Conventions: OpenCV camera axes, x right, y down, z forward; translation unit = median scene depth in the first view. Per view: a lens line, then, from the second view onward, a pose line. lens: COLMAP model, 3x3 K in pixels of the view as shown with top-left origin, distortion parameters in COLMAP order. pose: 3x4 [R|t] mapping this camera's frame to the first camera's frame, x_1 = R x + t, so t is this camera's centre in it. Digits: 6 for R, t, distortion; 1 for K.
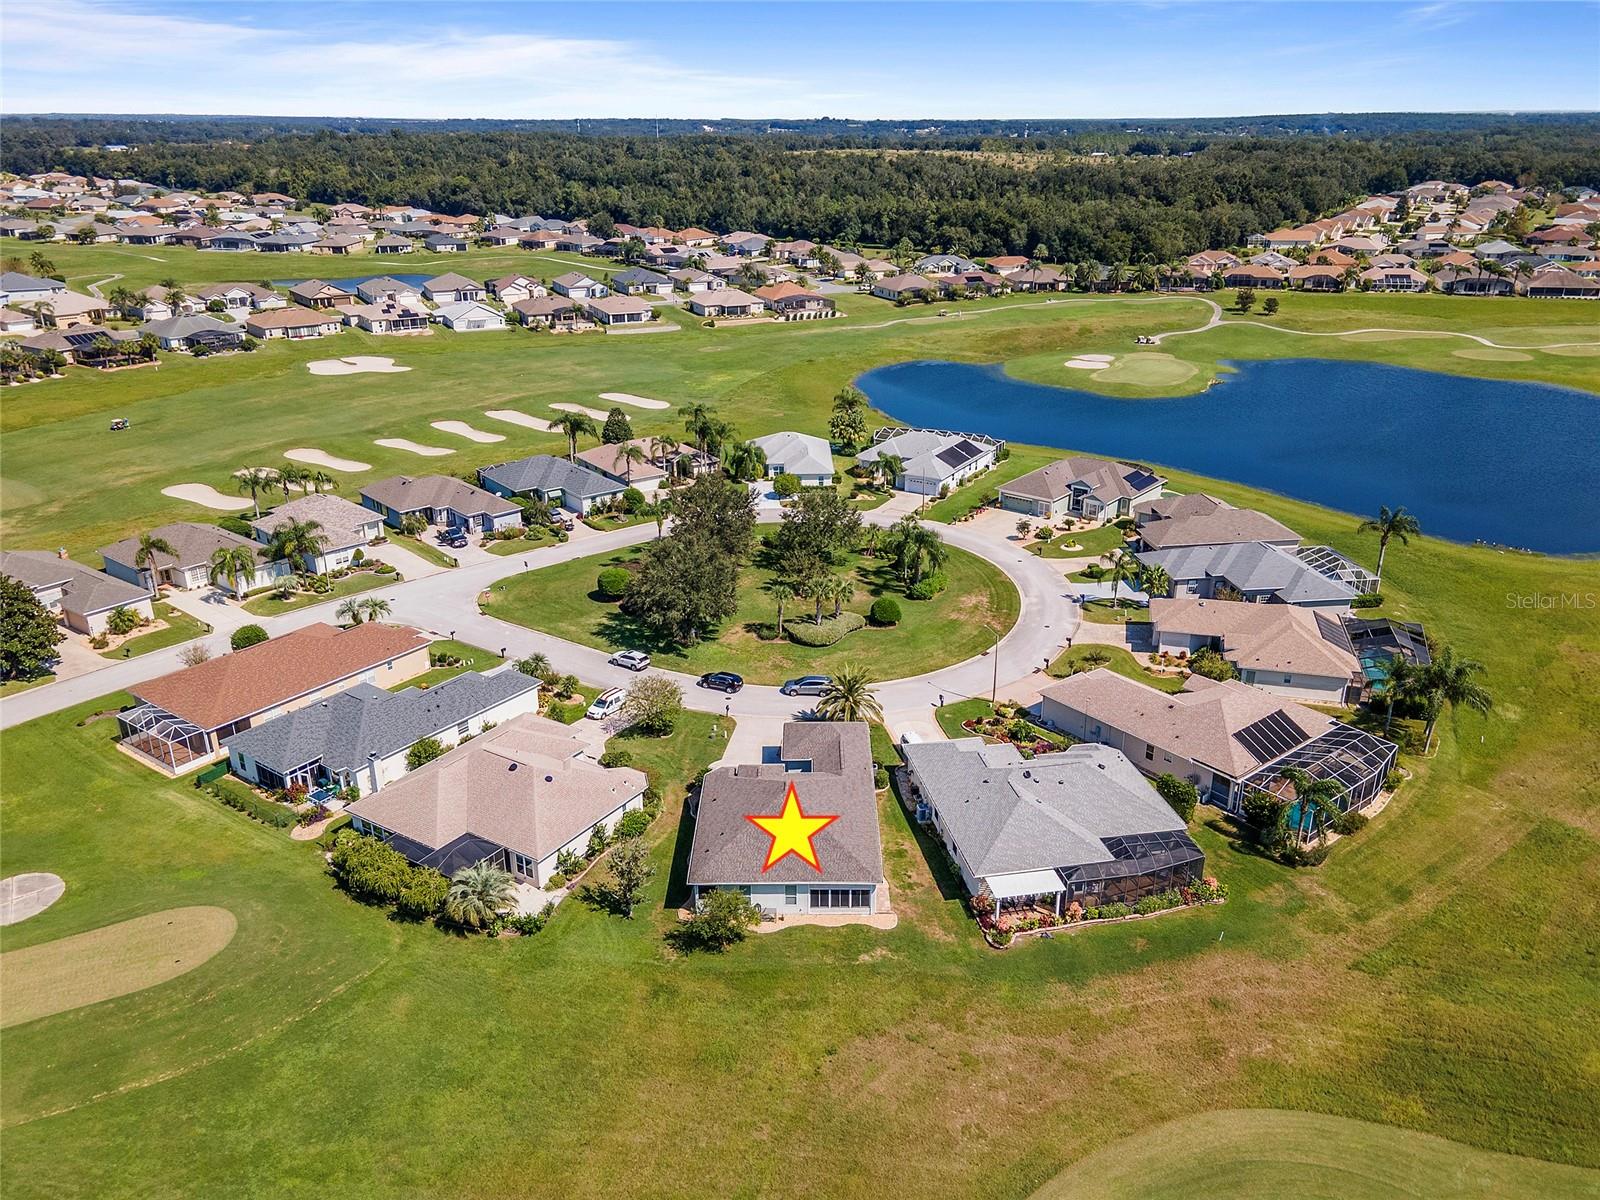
lens RADIAL K [[1128.3, 0, 800.0], [0, 1128.3, 600.0], [0, 0, 1]] dist [0.034323, 0.003487]
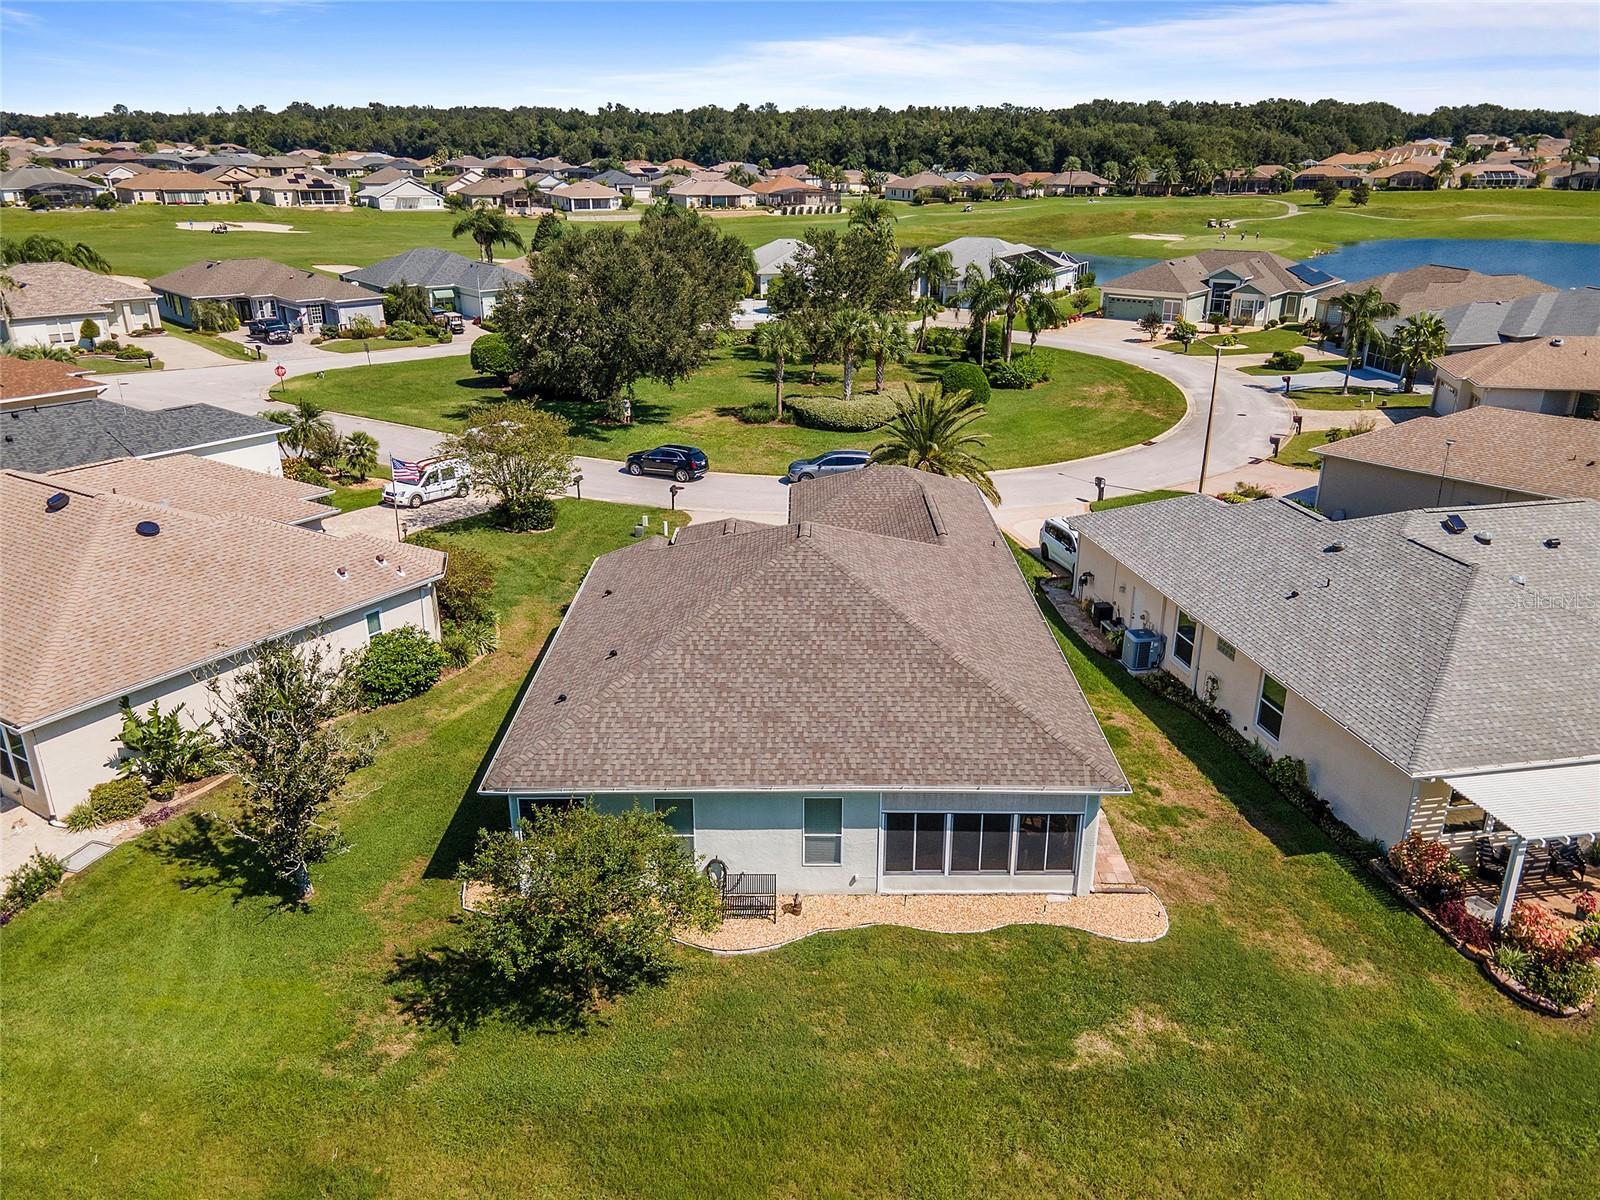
lens RADIAL K [[1128.3, 0, 800.0], [0, 1128.3, 600.0], [0, 0, 1]] dist [0.034323, 0.003487]
pose [[0.999984, 0.001194, 0.005455, -0.008906], [-0.001158, 0.999978, -0.006508, 0.110180], [-0.005462, 0.006502, 0.999964, 0.381232]]
